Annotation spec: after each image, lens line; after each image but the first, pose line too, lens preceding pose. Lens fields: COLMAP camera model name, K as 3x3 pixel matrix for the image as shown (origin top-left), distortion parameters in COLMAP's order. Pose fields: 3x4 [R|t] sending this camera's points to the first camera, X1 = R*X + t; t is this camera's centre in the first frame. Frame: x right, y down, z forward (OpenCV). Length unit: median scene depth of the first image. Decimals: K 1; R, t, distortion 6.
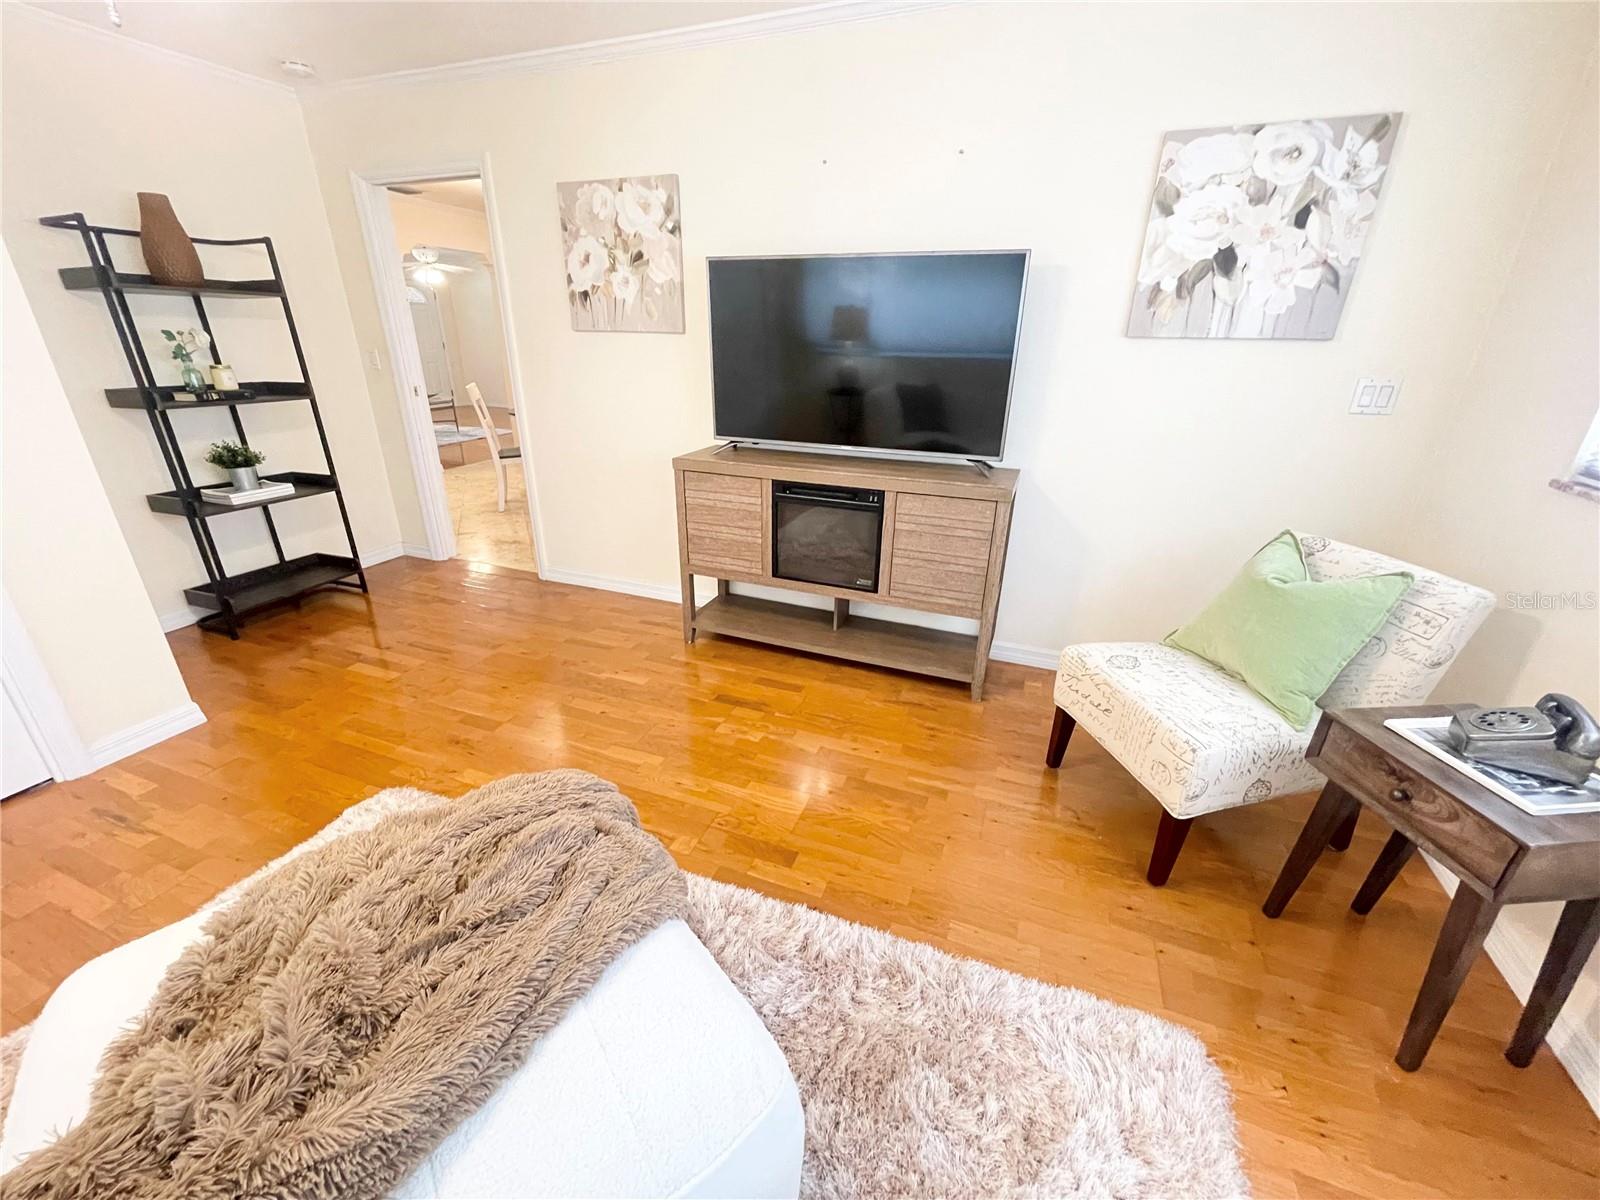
lens RADIAL K [[646.5, 0, 803.0], [0, 646.5, 603.2], [0, 0, 1]] dist [-0.003722, 0.002022]
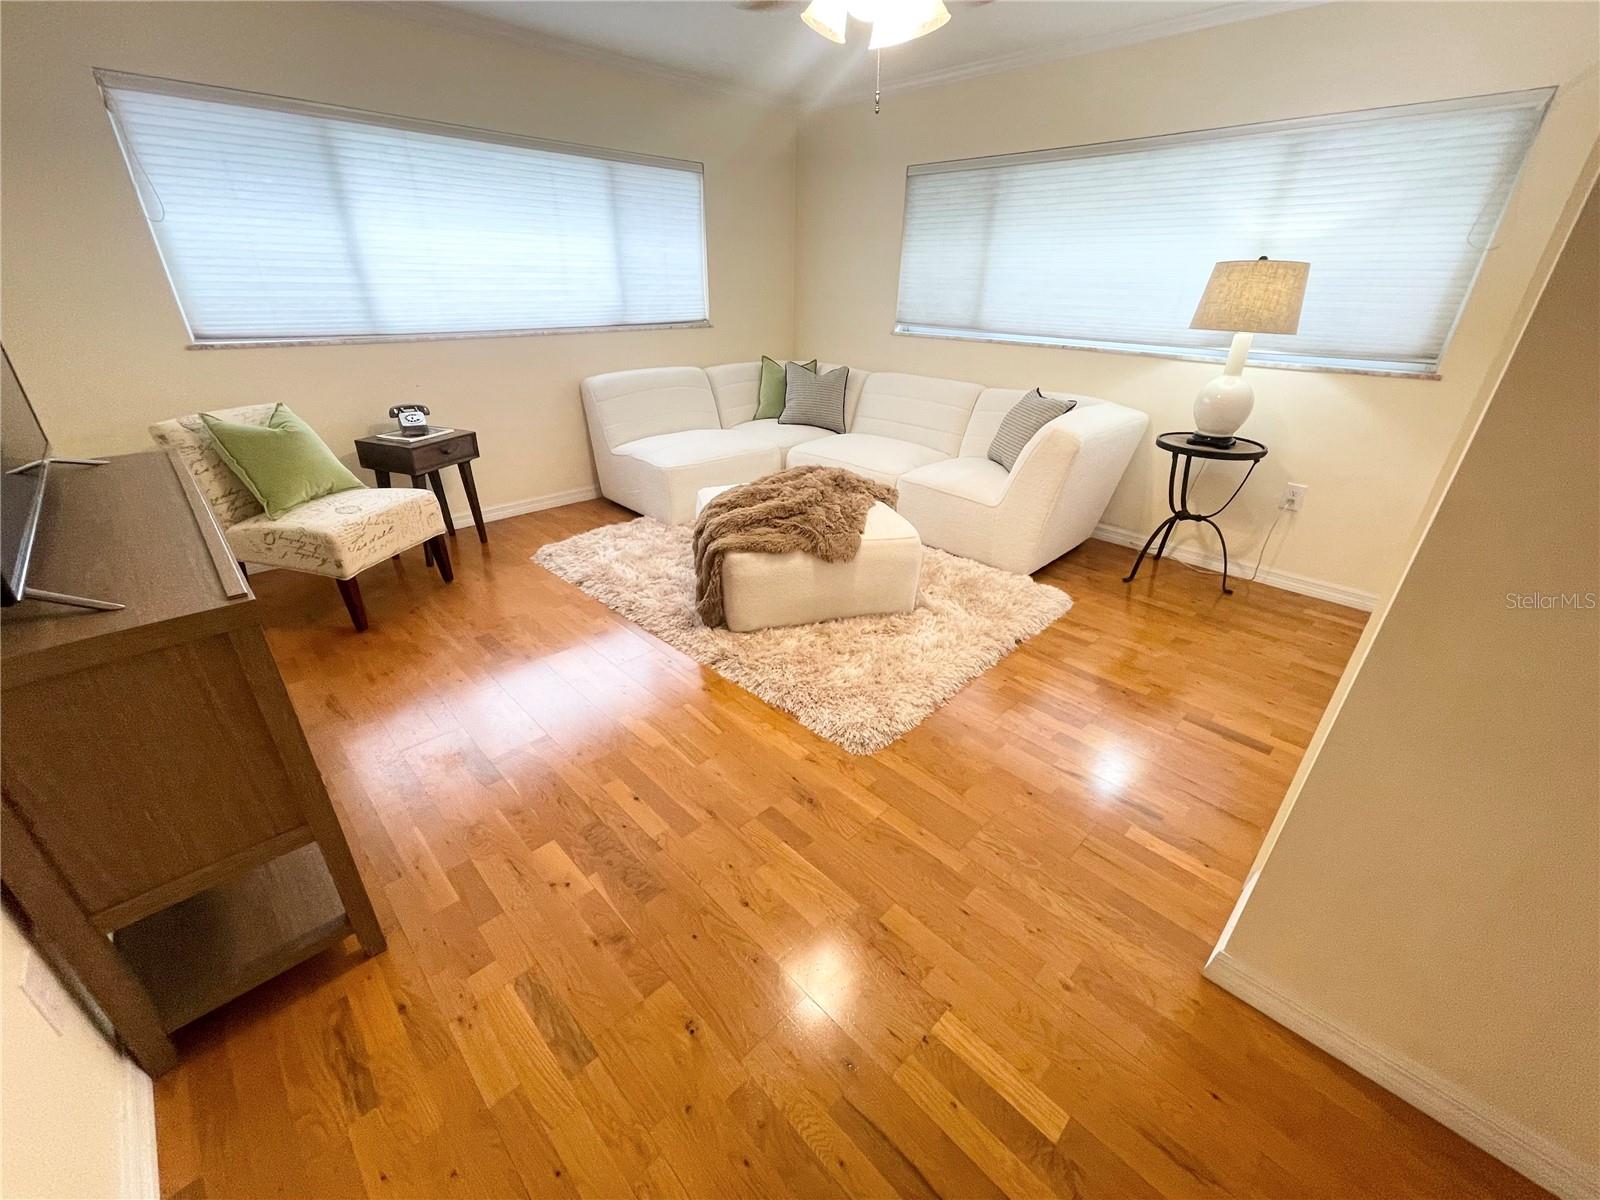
lens RADIAL K [[646.5, 0, 796.3], [0, 646.5, 601.9], [0, 0, 1]] dist [-0.003722, 0.002022]
pose [[-0.911176, -0.210231, 0.354345, -0.636048], [0.133649, 0.662711, 0.736853, -0.467685], [-0.389738, 0.718761, -0.575749, 1.094705]]
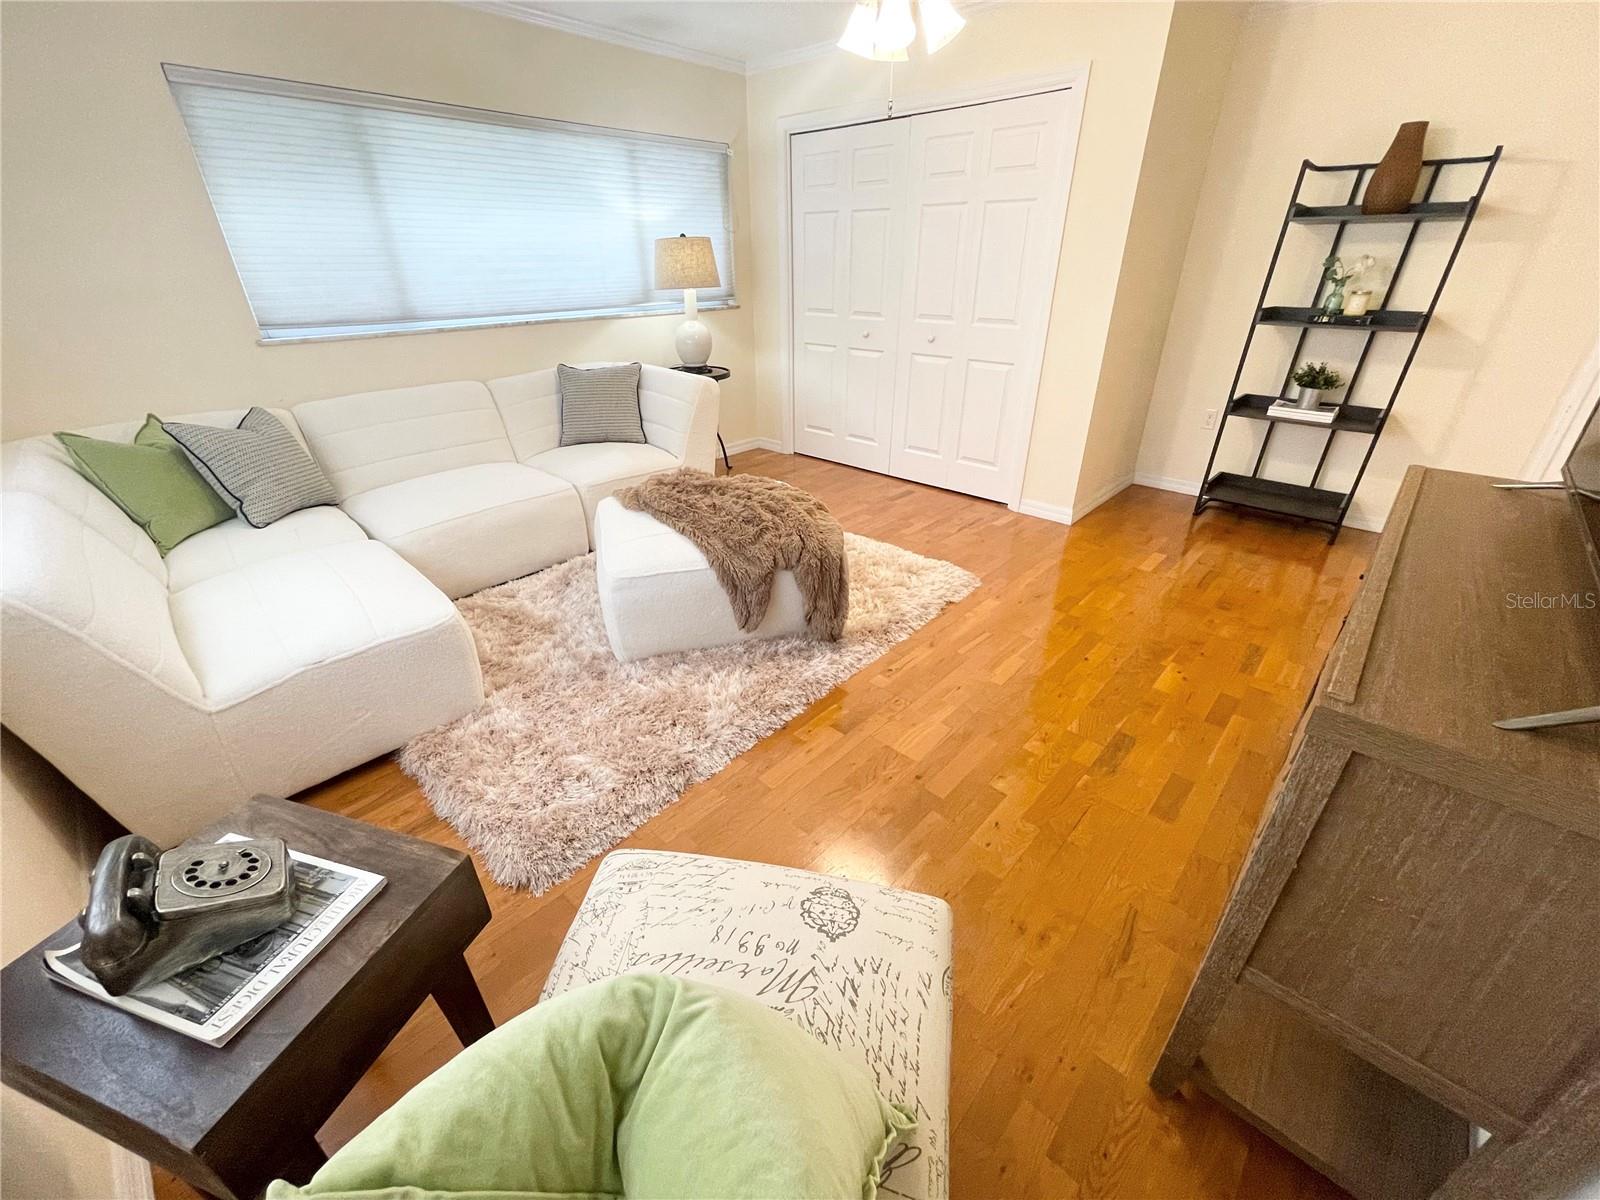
lens RADIAL K [[646.5, 0, 795.0], [0, 646.5, 604.7], [0, 0, 1]] dist [-0.003722, 0.002022]
pose [[-0.373021, 0.428980, -0.822698, 0.573983], [-0.361322, 0.749534, 0.554658, -0.253144], [0.854577, 0.504158, -0.124591, 0.644745]]
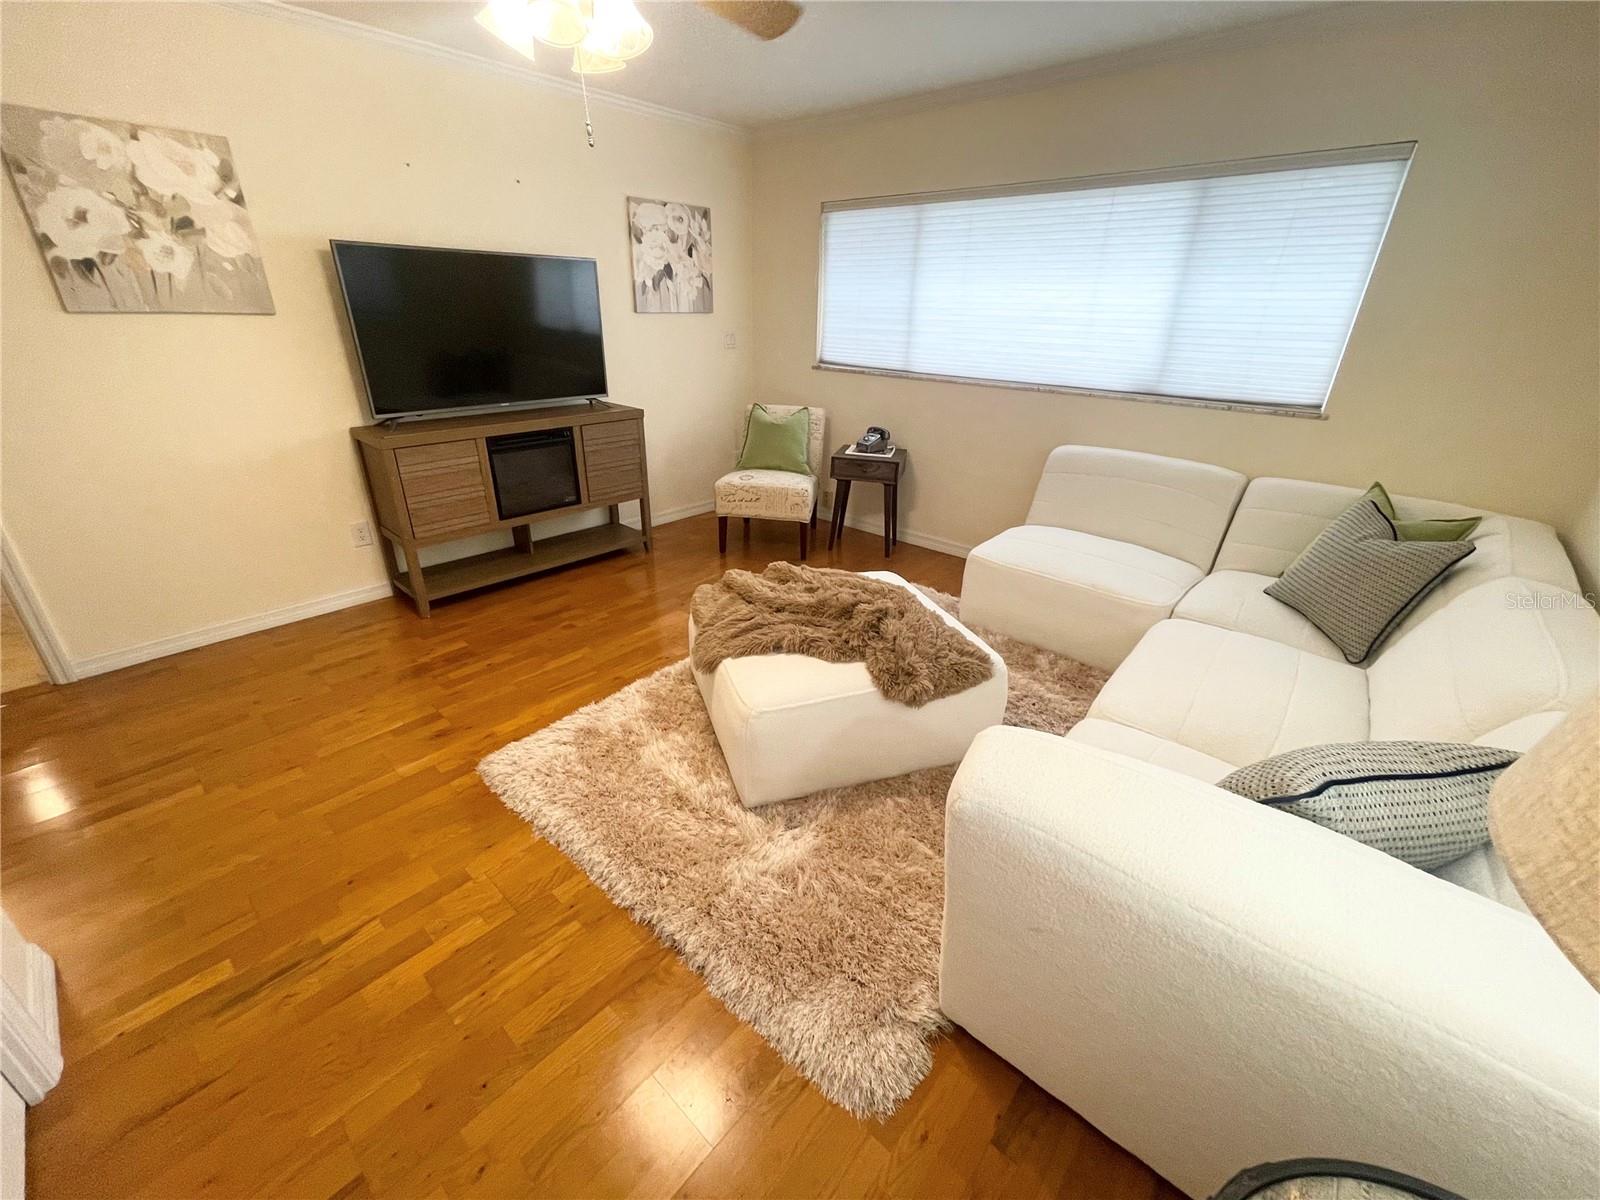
lens RADIAL K [[646.5, 0, 795.2], [0, 646.5, 602.3], [0, 0, 1]] dist [-0.003722, 0.002022]
pose [[0.347489, -0.398026, 0.849015, -0.939824], [0.351878, 0.894619, 0.275387, -0.043259], [-0.869157, 0.203055, 0.450927, 0.019388]]
